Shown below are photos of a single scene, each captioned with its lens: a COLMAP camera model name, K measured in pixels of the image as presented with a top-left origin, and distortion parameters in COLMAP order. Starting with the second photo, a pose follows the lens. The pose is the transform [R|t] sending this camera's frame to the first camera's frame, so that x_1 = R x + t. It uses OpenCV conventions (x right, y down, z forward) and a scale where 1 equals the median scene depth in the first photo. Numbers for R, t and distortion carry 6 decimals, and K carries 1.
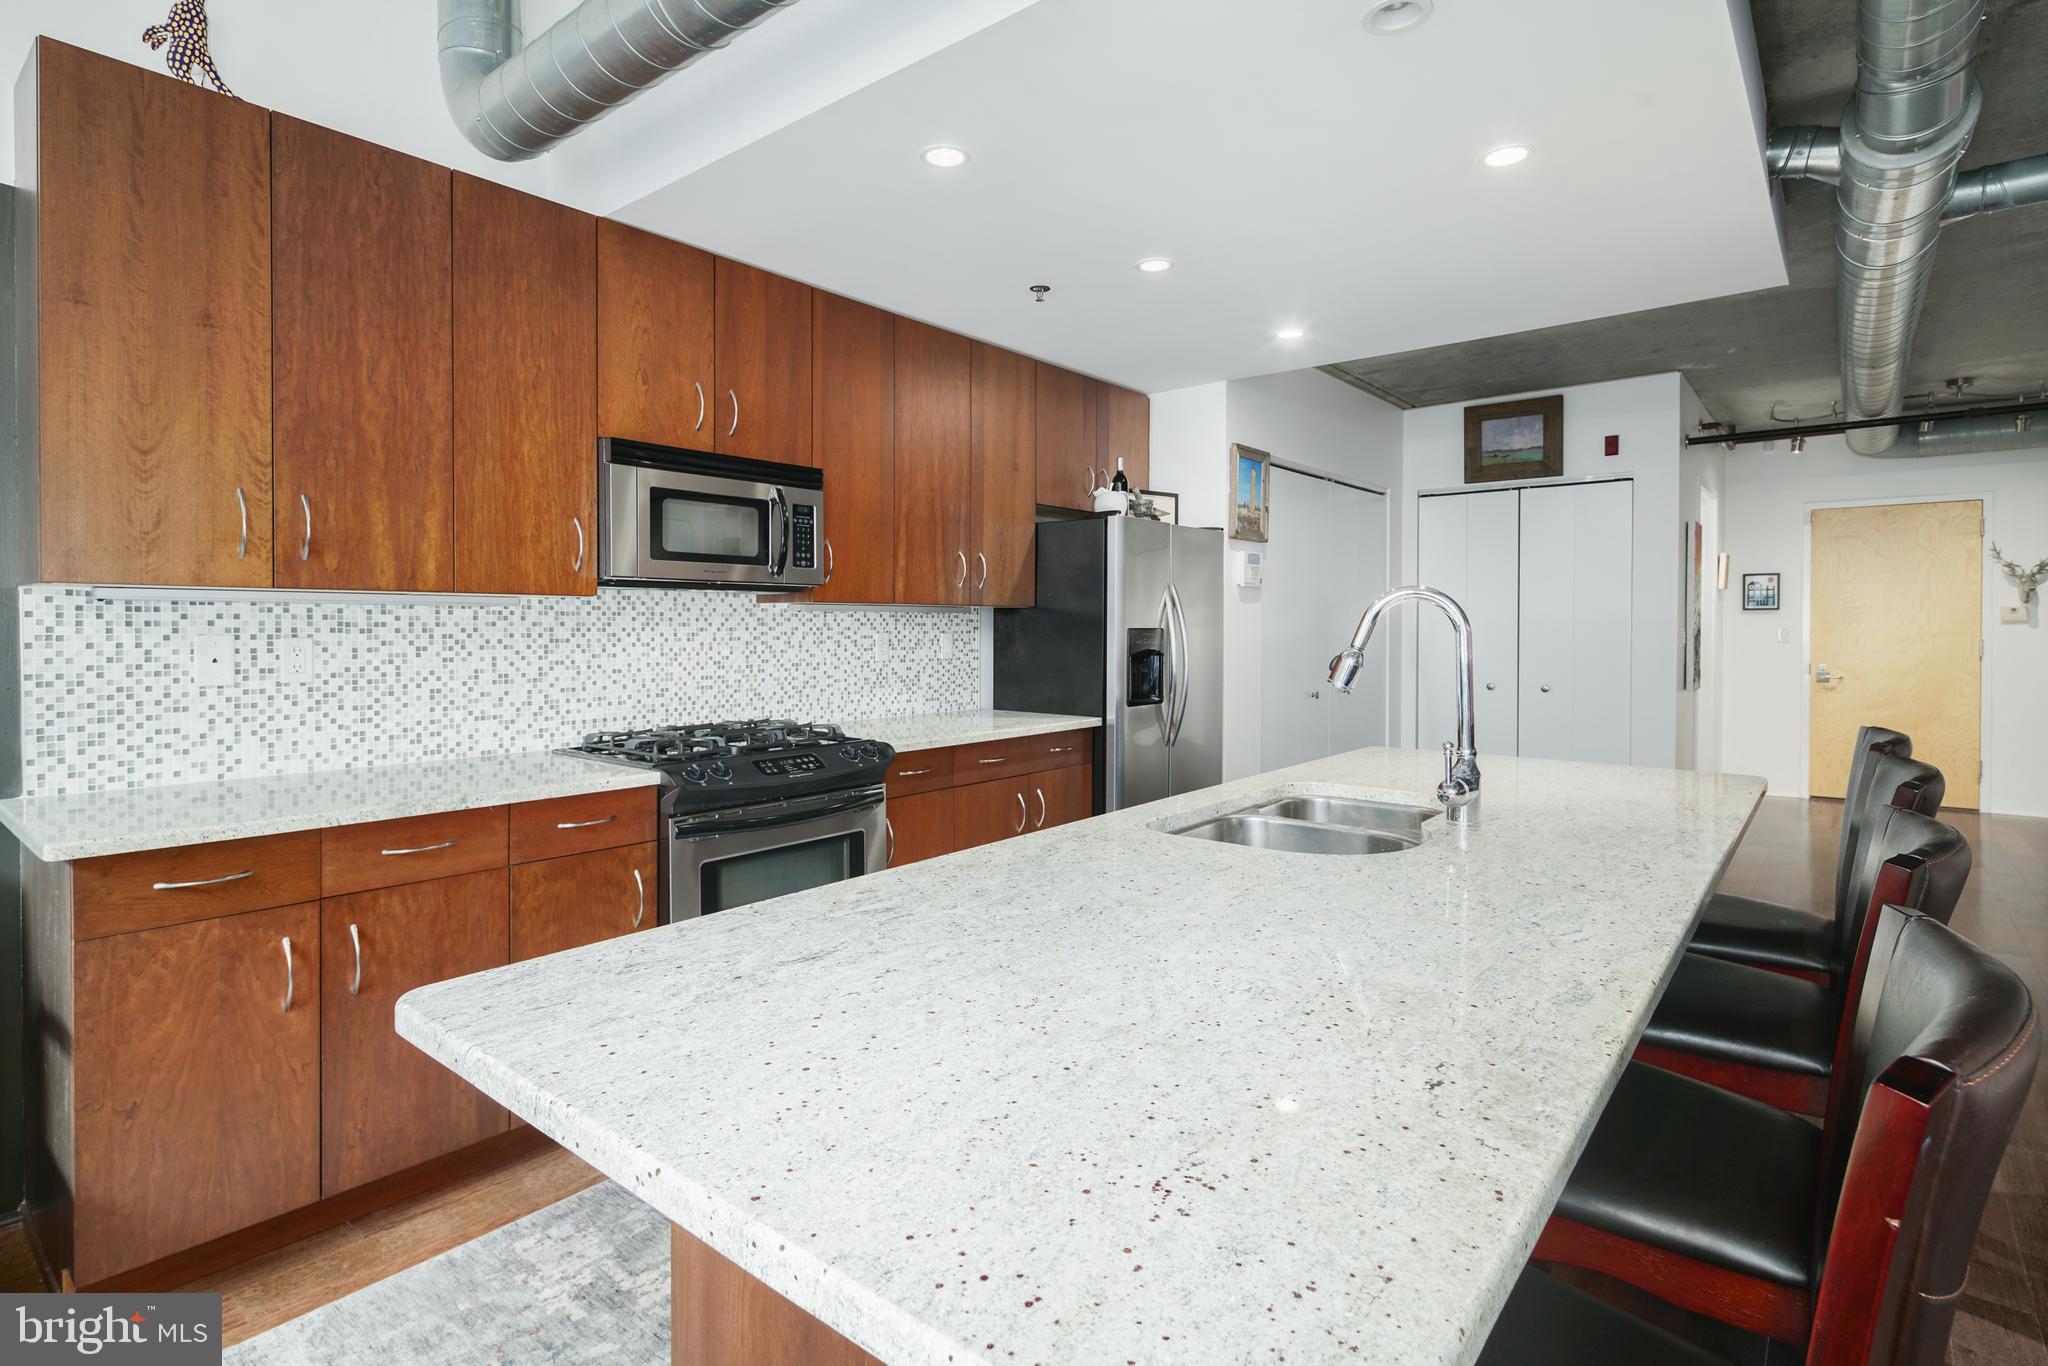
lens RADIAL K [[1015.7, 0, 1008.5], [0, 1015.7, 639.5], [0, 0, 1]] dist [0.011918, -0.009823]
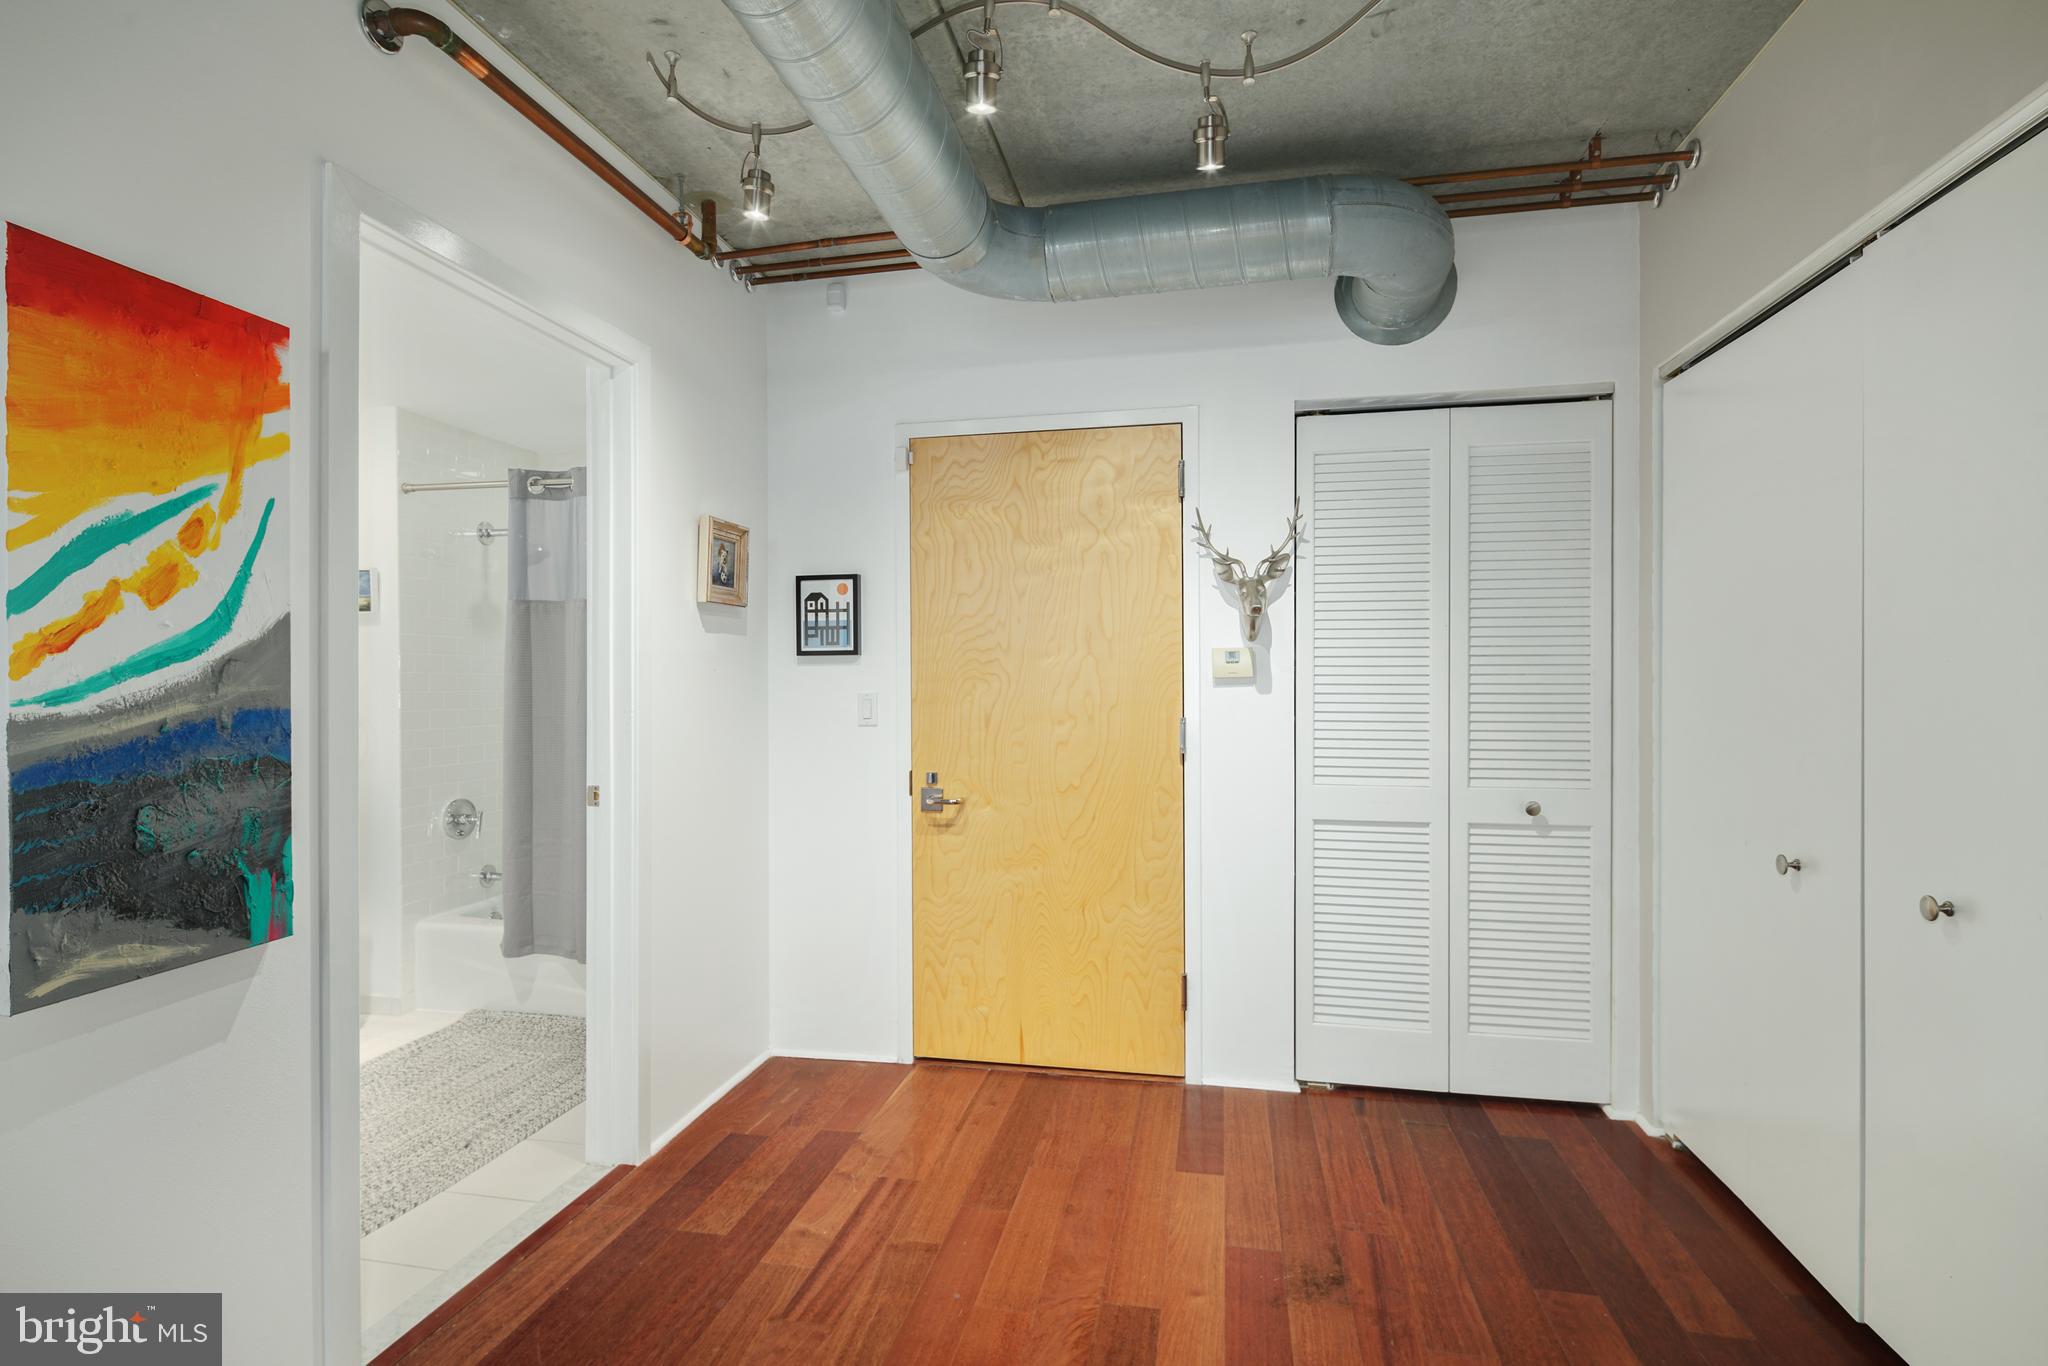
lens RADIAL K [[1010.1, 0, 1017.7], [0, 1010.1, 687.6], [0, 0, 1]] dist [0.002767, -0.001489]
pose [[0.879285, -0.004057, 0.476279, 1.442236], [0.008697, 0.999934, -0.007537, -0.024363], [-0.476217, 0.010769, 0.879262, 1.354560]]
